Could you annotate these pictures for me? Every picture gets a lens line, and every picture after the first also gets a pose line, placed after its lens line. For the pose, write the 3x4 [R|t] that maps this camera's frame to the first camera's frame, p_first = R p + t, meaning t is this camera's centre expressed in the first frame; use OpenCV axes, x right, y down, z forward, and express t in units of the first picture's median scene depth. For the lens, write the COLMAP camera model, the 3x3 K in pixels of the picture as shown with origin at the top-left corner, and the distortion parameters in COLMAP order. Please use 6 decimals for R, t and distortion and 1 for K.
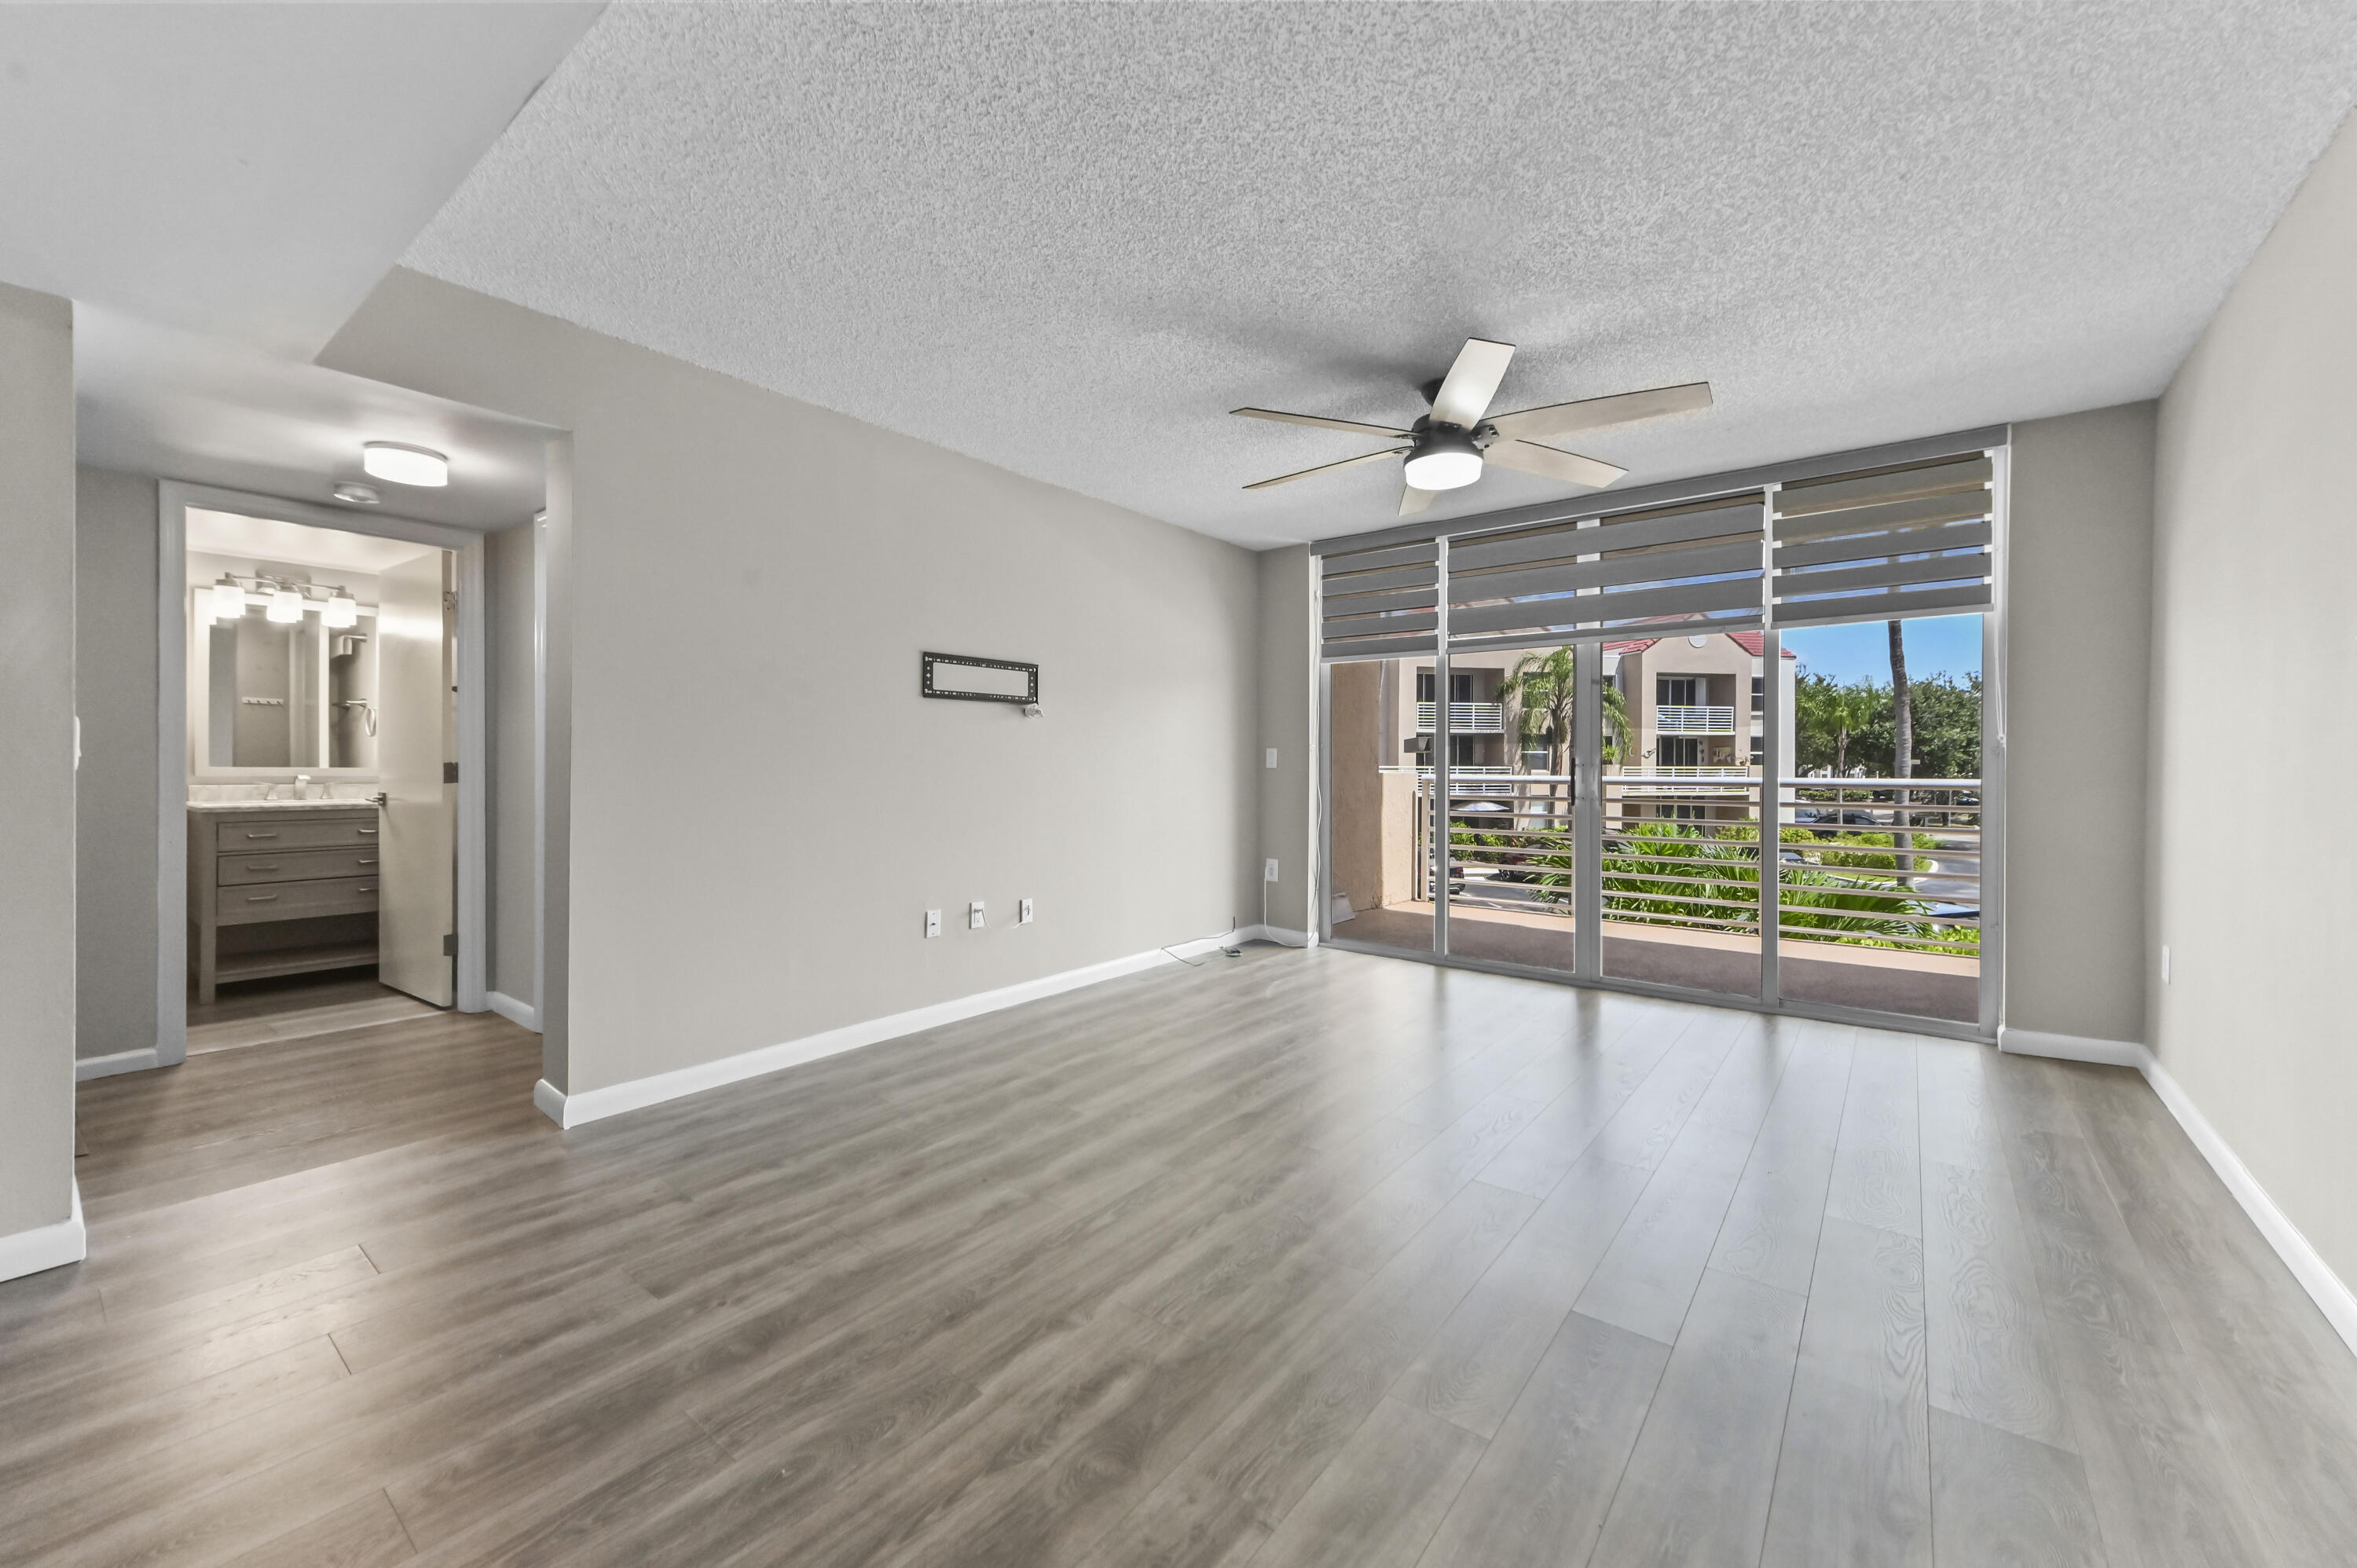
lens RADIAL K [[932.0, 0, 1146.2], [0, 932.0, 772.8], [0, 0, 1]] dist [0.013404, 0.000917]
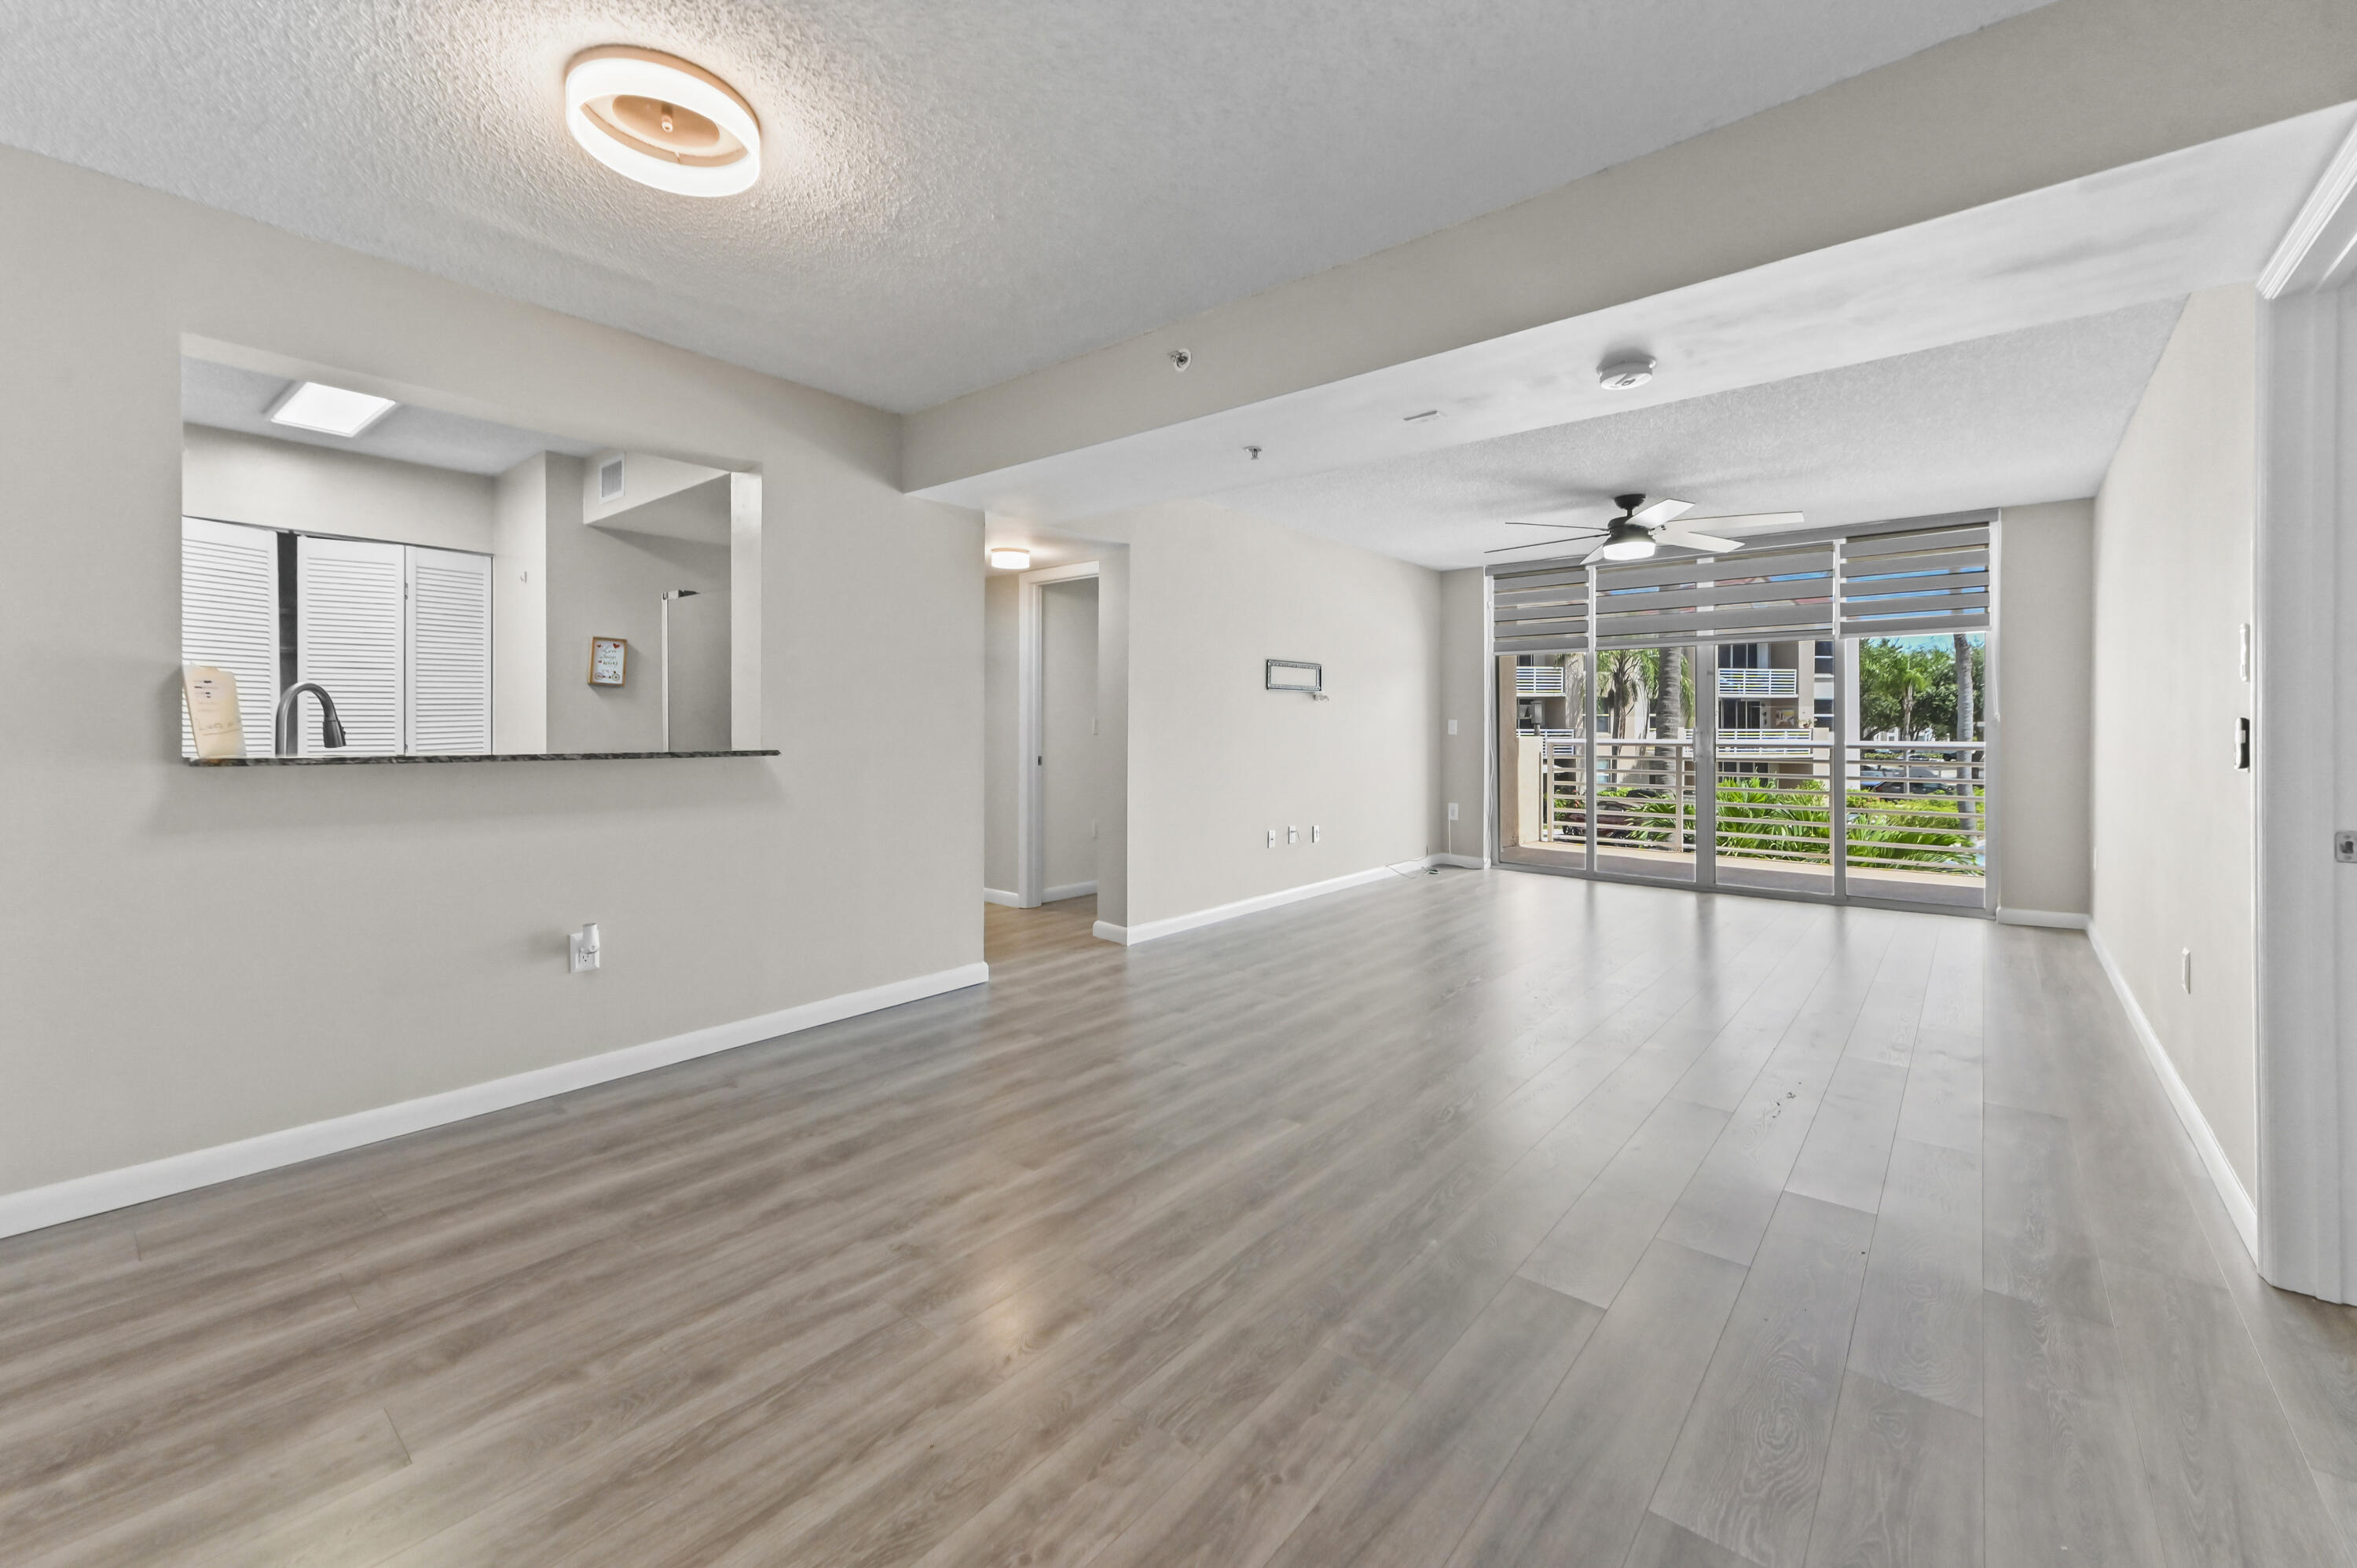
lens RADIAL K [[932.0, 0, 1165.1], [0, 932.0, 727.2], [0, 0, 1]] dist [0.013404, 0.000917]
pose [[0.999477, -0.002743, -0.032227, -0.291608], [0.002430, 0.999950, -0.009747, -0.004557], [0.032253, 0.009663, 0.999433, -0.427345]]
